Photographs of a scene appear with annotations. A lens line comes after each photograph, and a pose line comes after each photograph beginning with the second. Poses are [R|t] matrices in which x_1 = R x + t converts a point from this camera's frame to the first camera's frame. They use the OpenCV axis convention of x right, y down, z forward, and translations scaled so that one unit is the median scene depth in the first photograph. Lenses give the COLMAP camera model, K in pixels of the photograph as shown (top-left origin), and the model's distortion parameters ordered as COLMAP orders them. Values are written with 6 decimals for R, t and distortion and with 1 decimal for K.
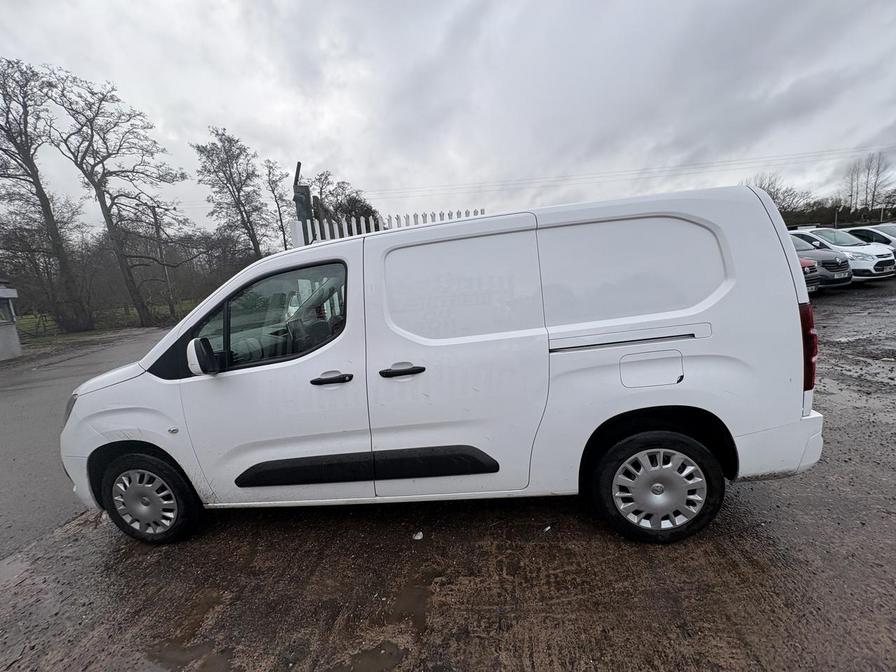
lens RADIAL K [[356.6, 0, 447.3], [0, 356.6, 330.7], [0, 0, 1]] dist [-0.002968, 0.000625]
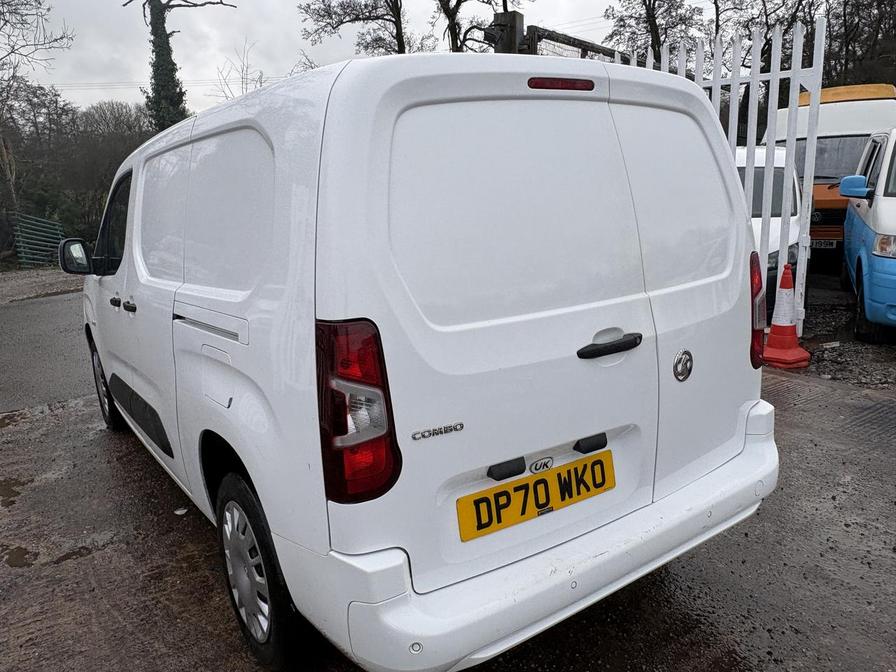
lens RADIAL K [[667.9, 0, 448.3], [0, 667.9, 327.1], [0, 0, 1]] dist [0.039990, -0.051226]
pose [[0.667690, 0.215247, -0.712642, 0.130577], [-0.132918, 0.976374, 0.170371, -0.018022], [0.732477, -0.019032, 0.680526, 0.038758]]
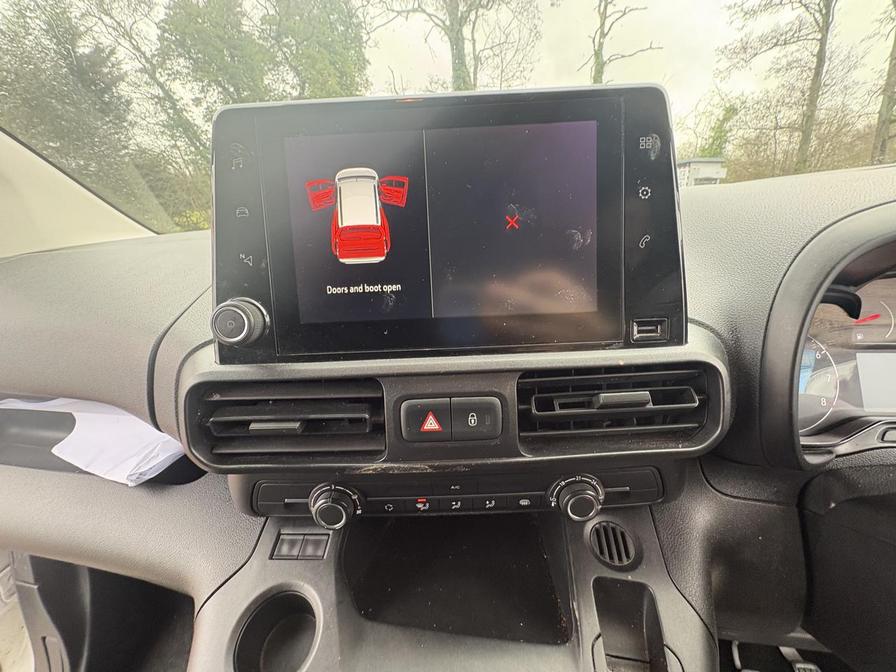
lens RADIAL K [[356.6, 0, 446.3], [0, 356.6, 333.4], [0, 0, 1]] dist [-0.002968, 0.000625]
pose [[-0.022603, 0.396578, -0.917723, -0.048833], [-0.111236, 0.911260, 0.396525, -0.002275], [0.993537, 0.111047, 0.023516, 0.131922]]
